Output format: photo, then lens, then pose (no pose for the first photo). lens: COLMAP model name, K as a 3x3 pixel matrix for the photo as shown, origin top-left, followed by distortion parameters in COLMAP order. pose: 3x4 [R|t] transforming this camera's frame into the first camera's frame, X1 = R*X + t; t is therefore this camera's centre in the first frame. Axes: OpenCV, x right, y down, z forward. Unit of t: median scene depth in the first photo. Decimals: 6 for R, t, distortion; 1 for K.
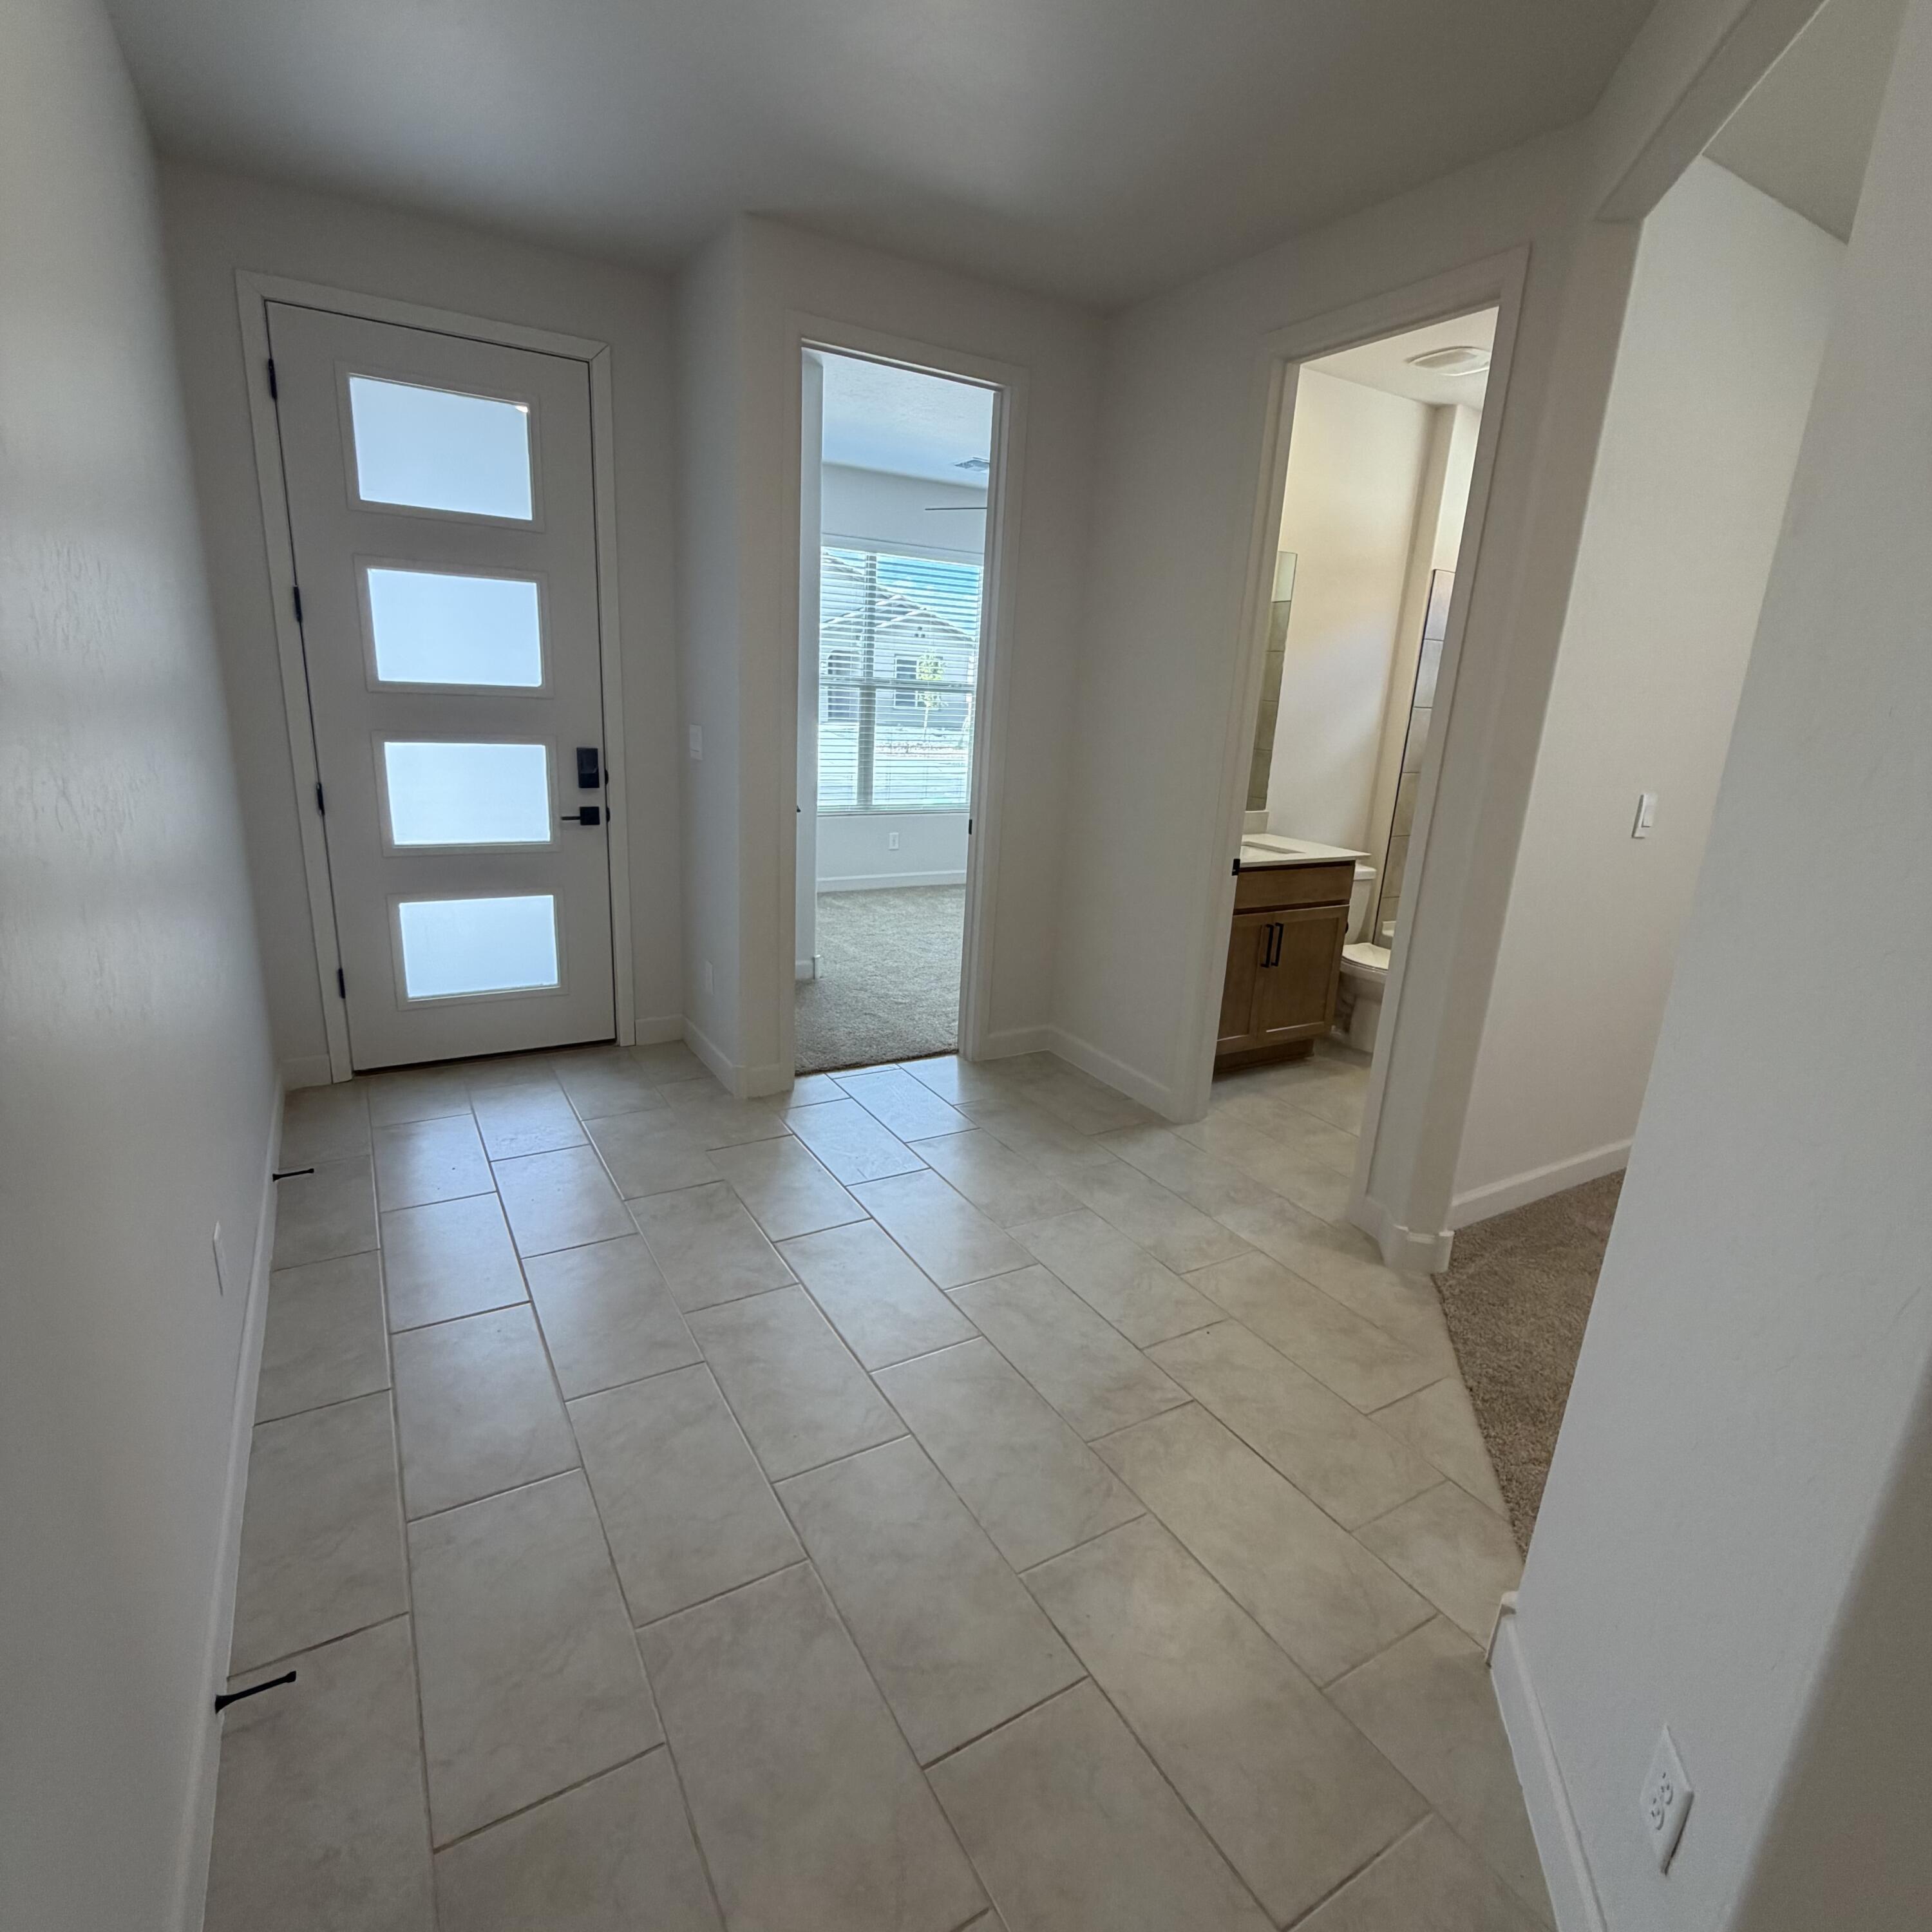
lens RADIAL K [[1036.0, 0, 964.8], [0, 1036.0, 963.5], [0, 0, 1]] dist [-0.003211, 0.001421]
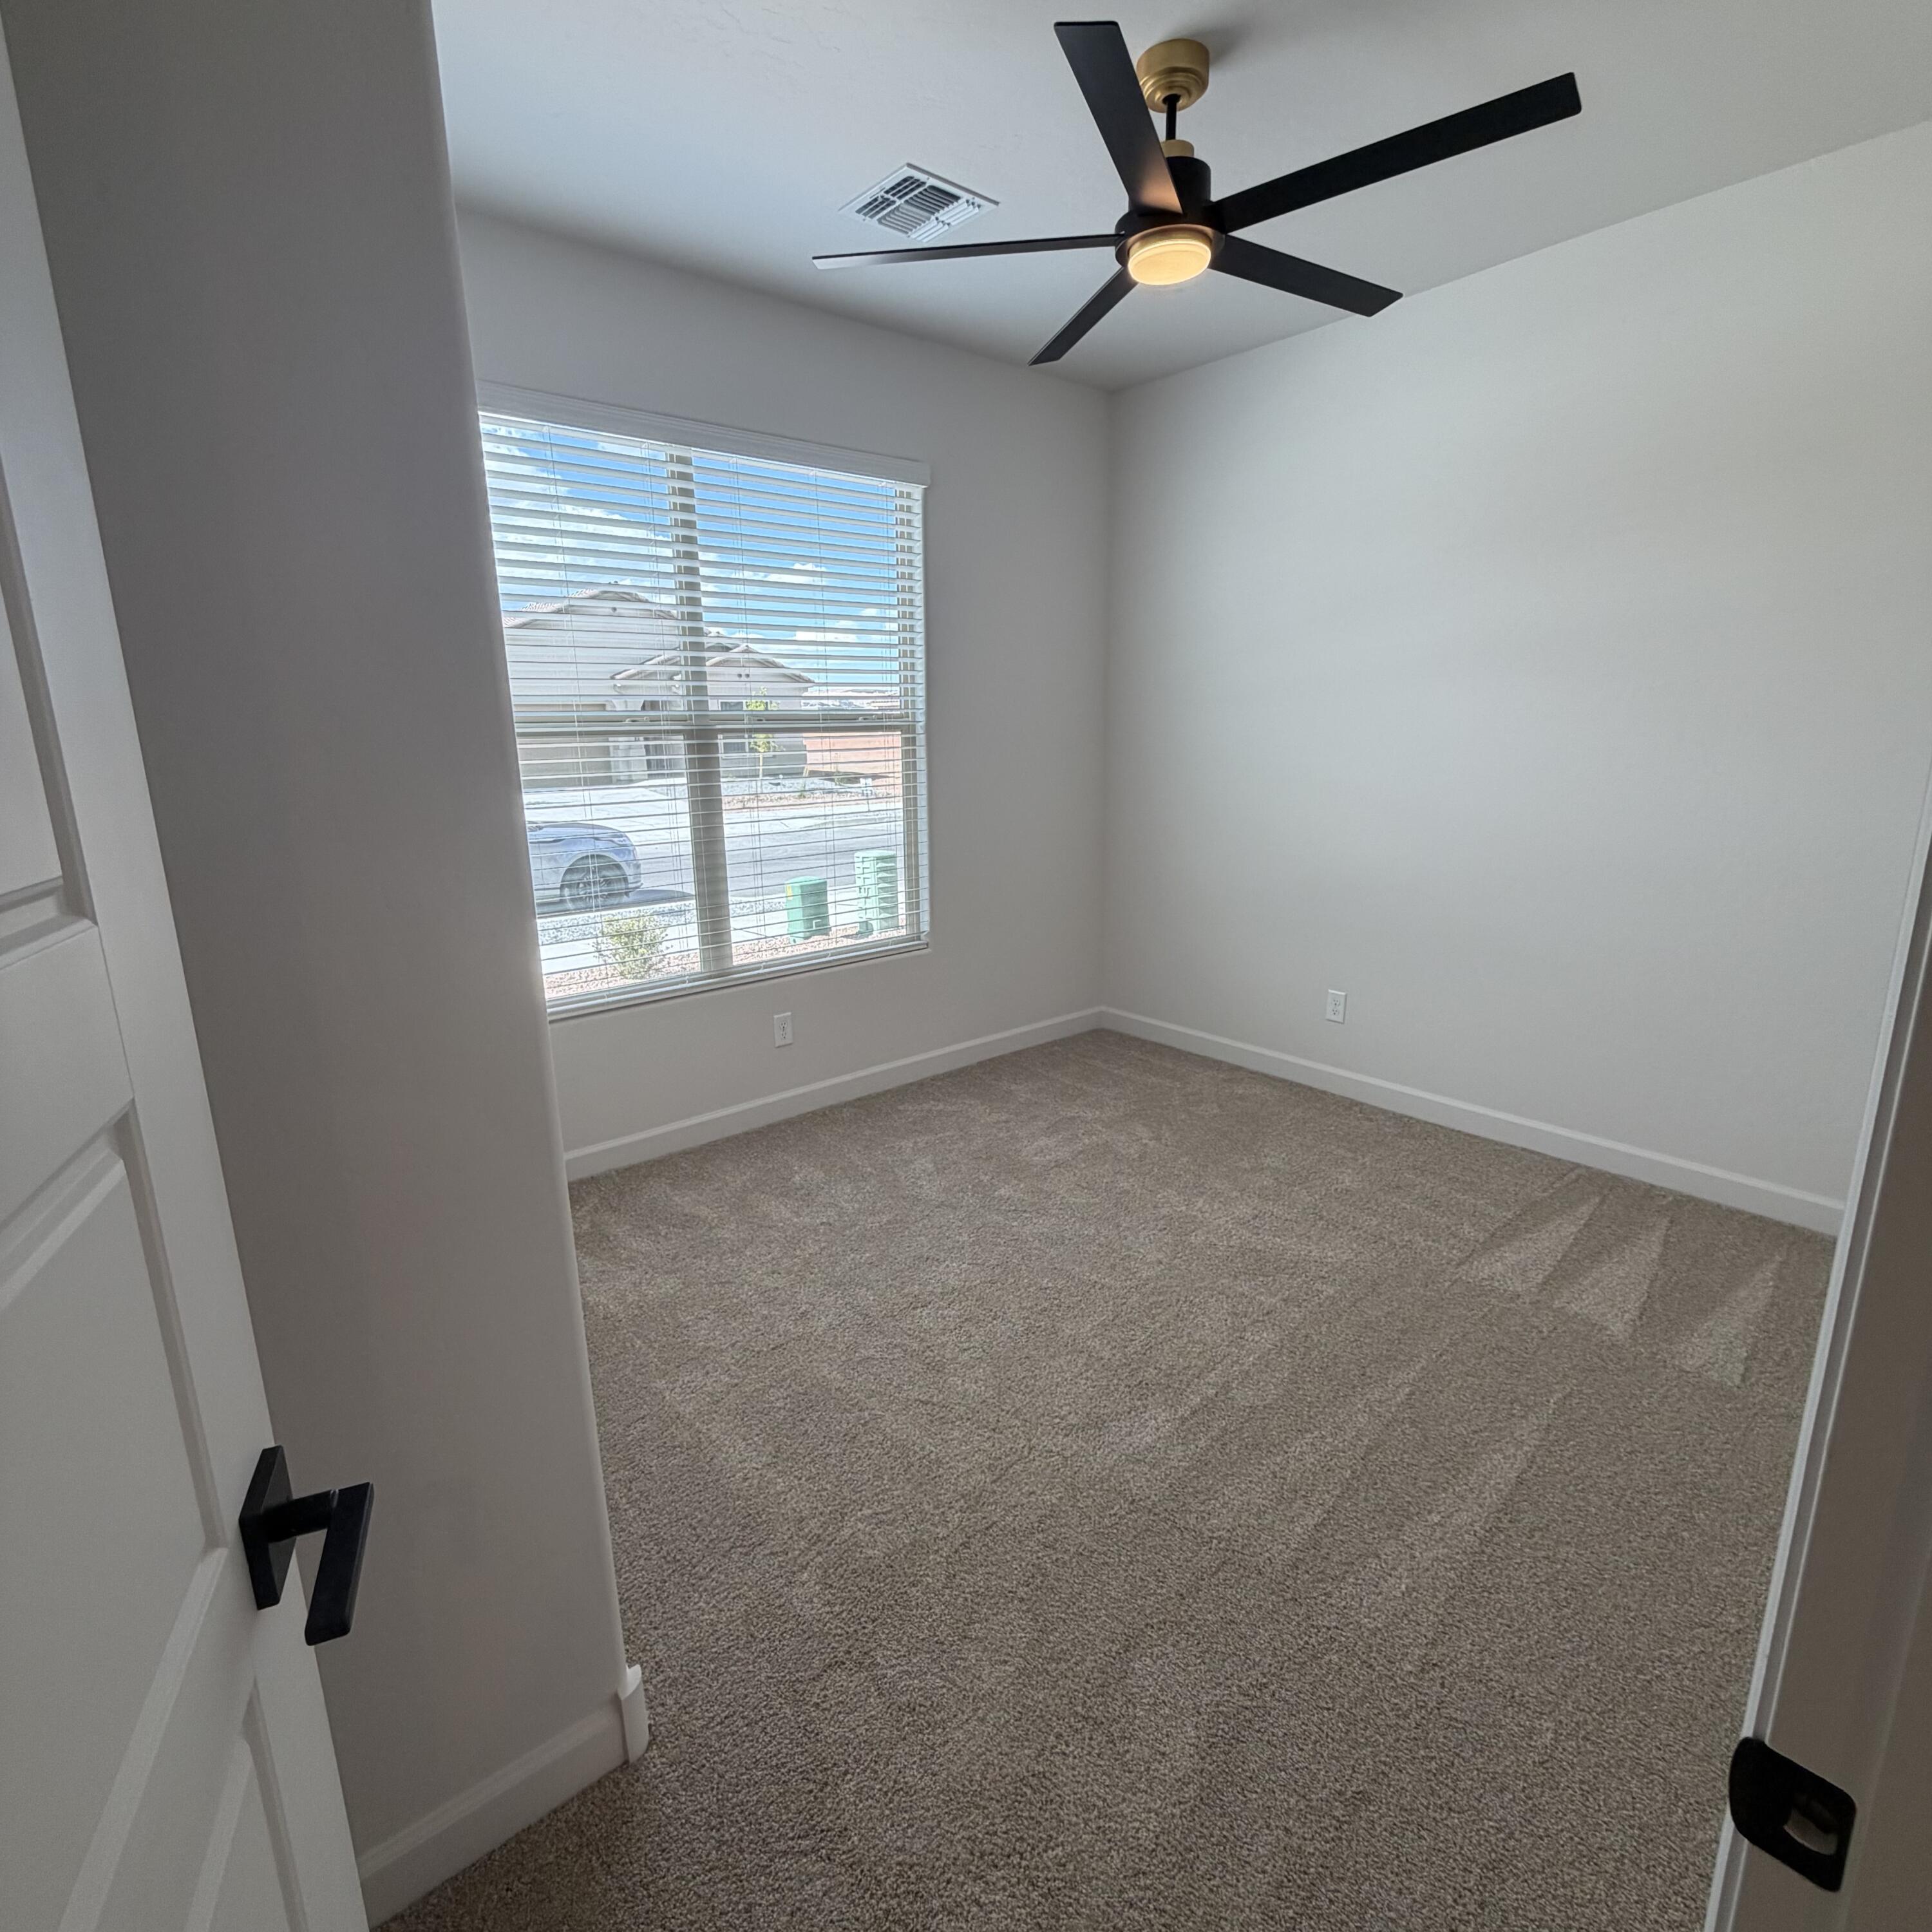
lens RADIAL K [[1036.0, 0, 968.3], [0, 1036.0, 970.6], [0, 0, 1]] dist [-0.003211, 0.001421]
pose [[0.983704, -0.104051, 0.146627, -0.051900], [0.107899, 0.993989, -0.018523, -0.131002], [-0.143818, 0.034042, 0.989018, 0.497311]]
